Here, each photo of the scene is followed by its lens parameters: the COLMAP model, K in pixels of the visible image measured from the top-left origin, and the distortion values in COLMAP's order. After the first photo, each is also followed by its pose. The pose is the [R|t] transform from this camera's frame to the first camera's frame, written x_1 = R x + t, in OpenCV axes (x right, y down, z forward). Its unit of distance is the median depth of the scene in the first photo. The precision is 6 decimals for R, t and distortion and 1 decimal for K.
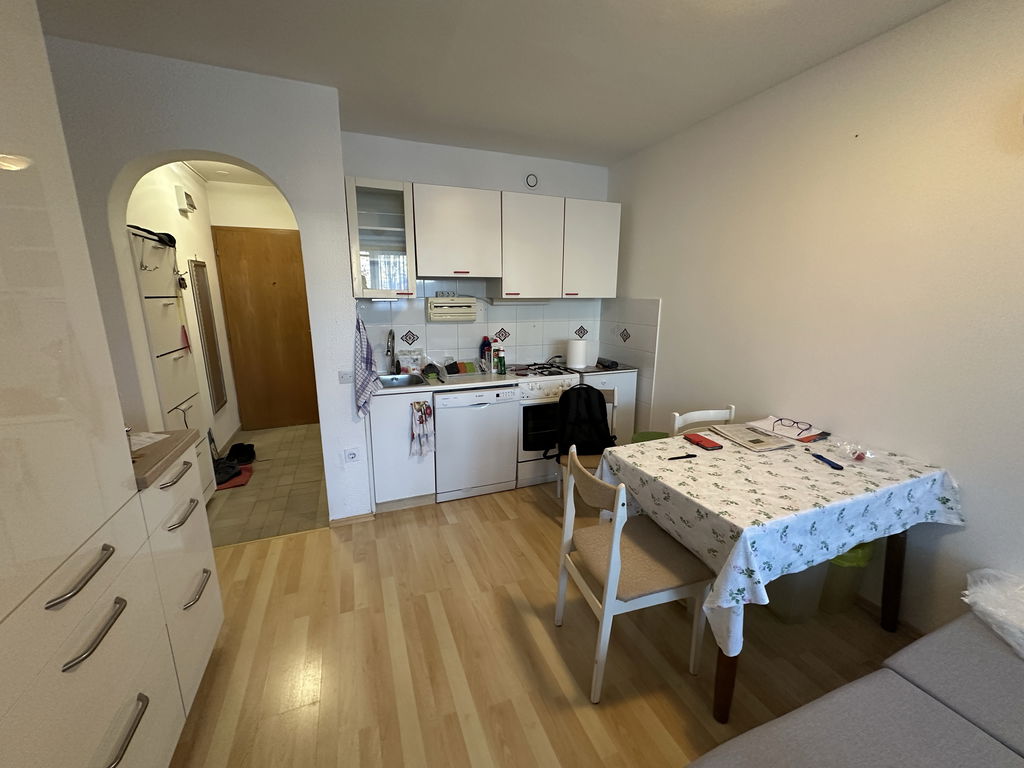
lens RADIAL K [[403.7, 0, 508.4], [0, 403.7, 380.8], [0, 0, 1]] dist [-0.002048, -0.000172]
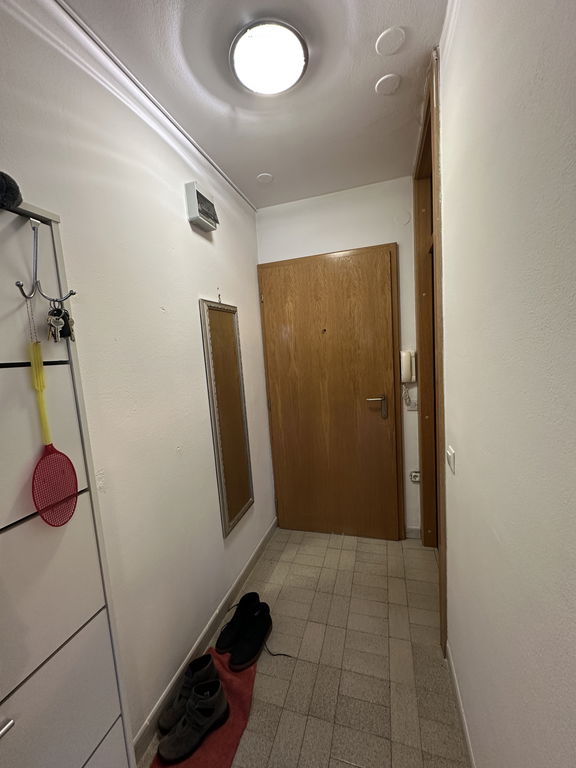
lens RADIAL K [[302.7, 0, 288.0], [0, 302.7, 384.0], [0, 0, 1]] dist [-0.002048, -0.000172]
pose [[0.776348, 0.014756, -0.630132, -0.314853], [-0.063705, 0.996444, -0.055154, -0.123435], [0.627077, 0.082961, 0.774527, 0.596033]]
